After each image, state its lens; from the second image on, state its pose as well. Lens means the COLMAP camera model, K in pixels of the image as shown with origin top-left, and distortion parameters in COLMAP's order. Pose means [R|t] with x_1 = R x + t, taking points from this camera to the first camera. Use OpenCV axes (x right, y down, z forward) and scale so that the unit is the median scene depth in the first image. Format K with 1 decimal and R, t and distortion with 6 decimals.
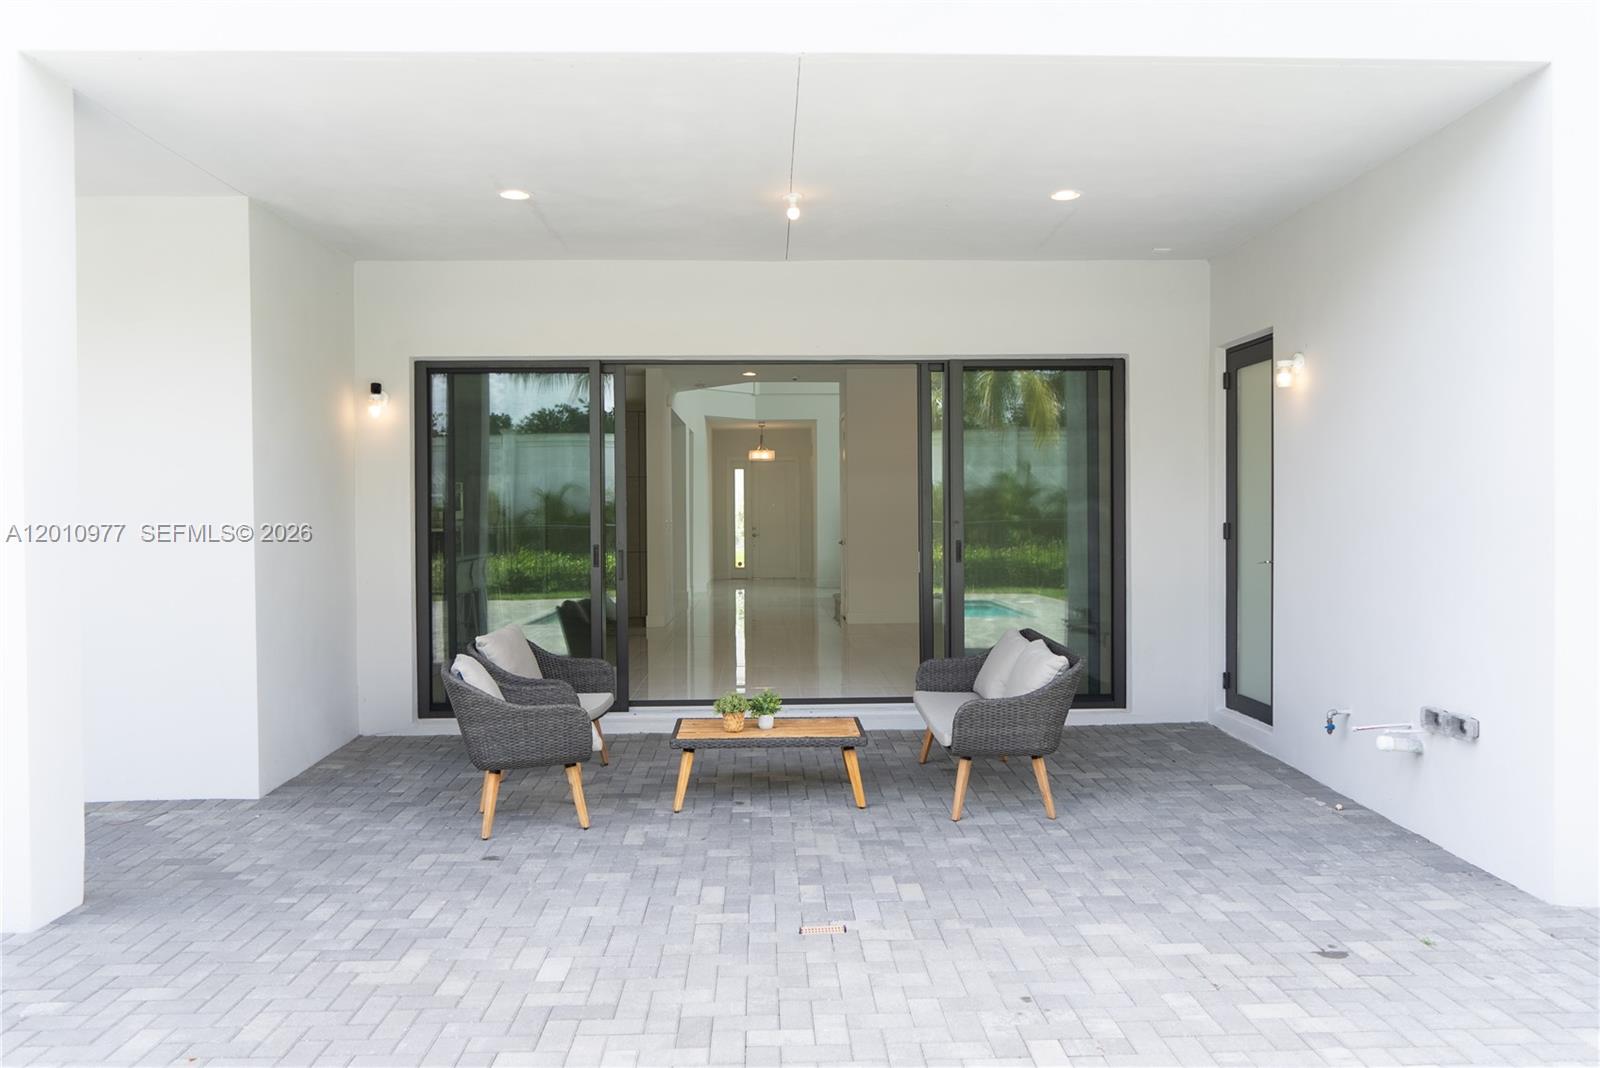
lens RADIAL K [[1112.2, 0, 800.0], [0, 1112.2, 534.0], [0, 0, 1]] dist [-0.005498, -0.000746]
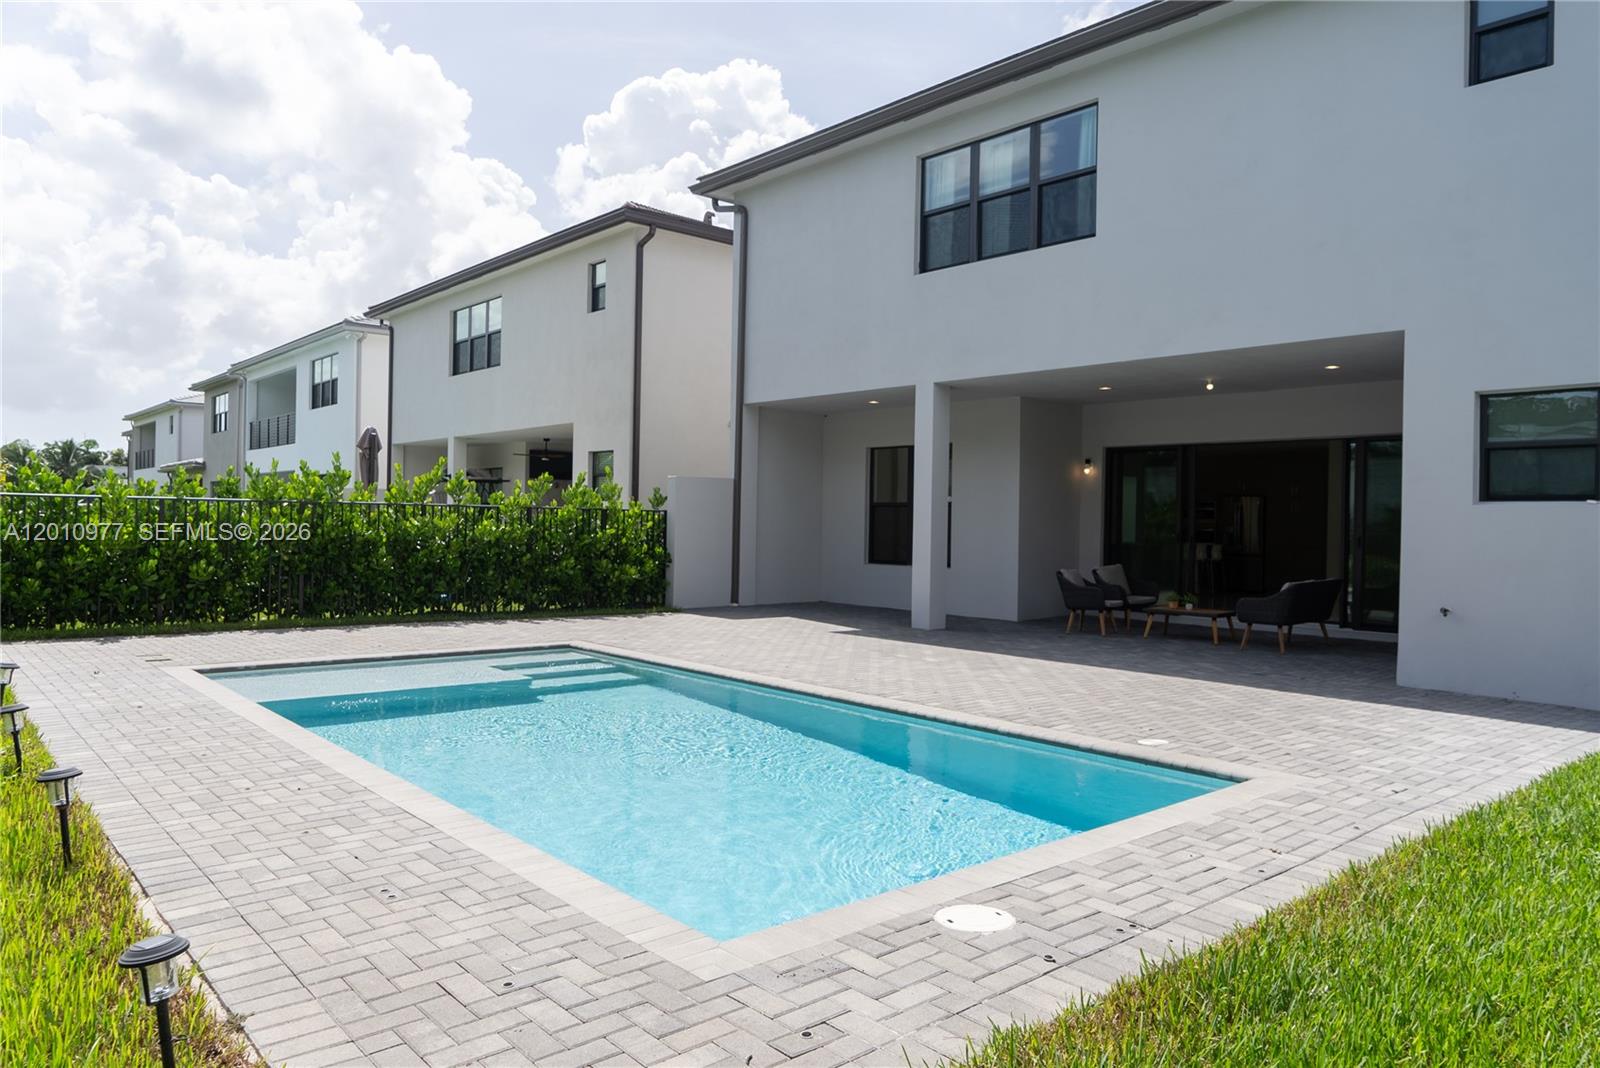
lens RADIAL K [[1083.8, 0, 800.0], [0, 1083.8, 534.0], [0, 0, 1]] dist [0.008135, 0.001547]
pose [[0.631386, 0.028359, -0.774950, 0.968609], [-0.034706, 0.999363, 0.008295, 0.020746], [0.774691, 0.021658, 0.631969, -0.853890]]
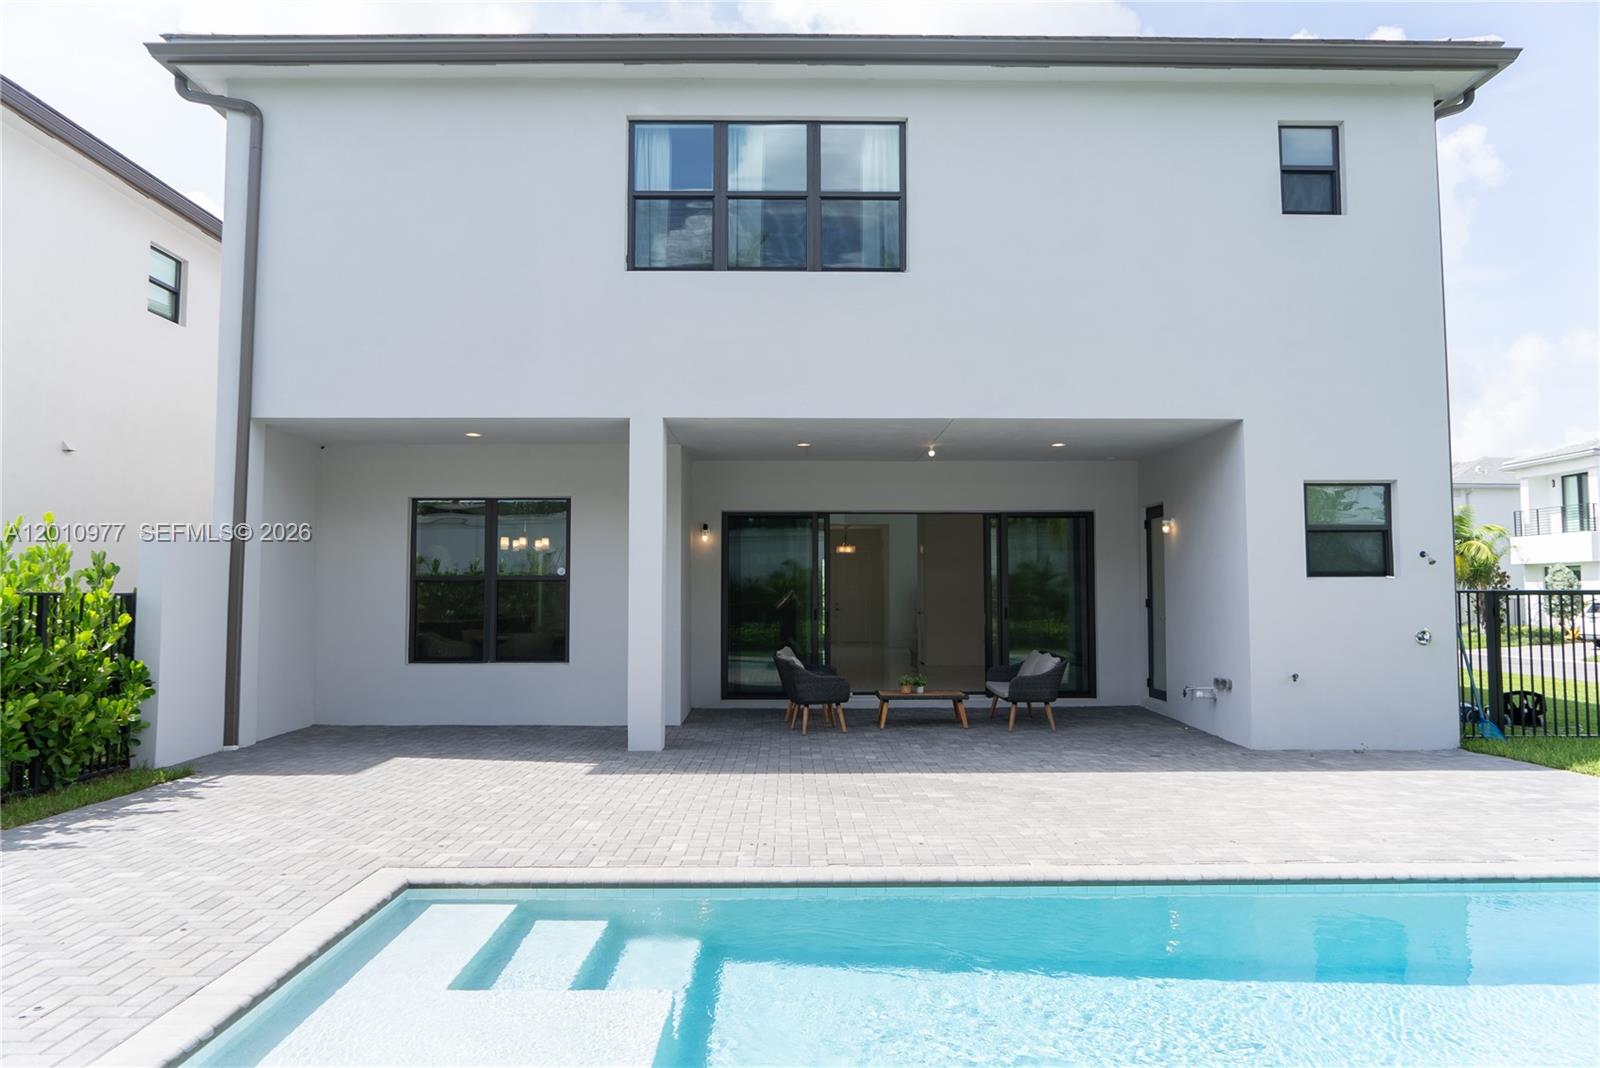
lens RADIAL K [[1074.5, 0, 800.0], [0, 1074.5, 534.0], [0, 0, 1]] dist [-0.010784, -0.002554]
pose [[0.999695, 0.005410, -0.024113, -0.169987], [-0.007168, 0.997275, -0.073430, 0.018388], [0.023650, 0.073580, 0.997009, -0.867704]]
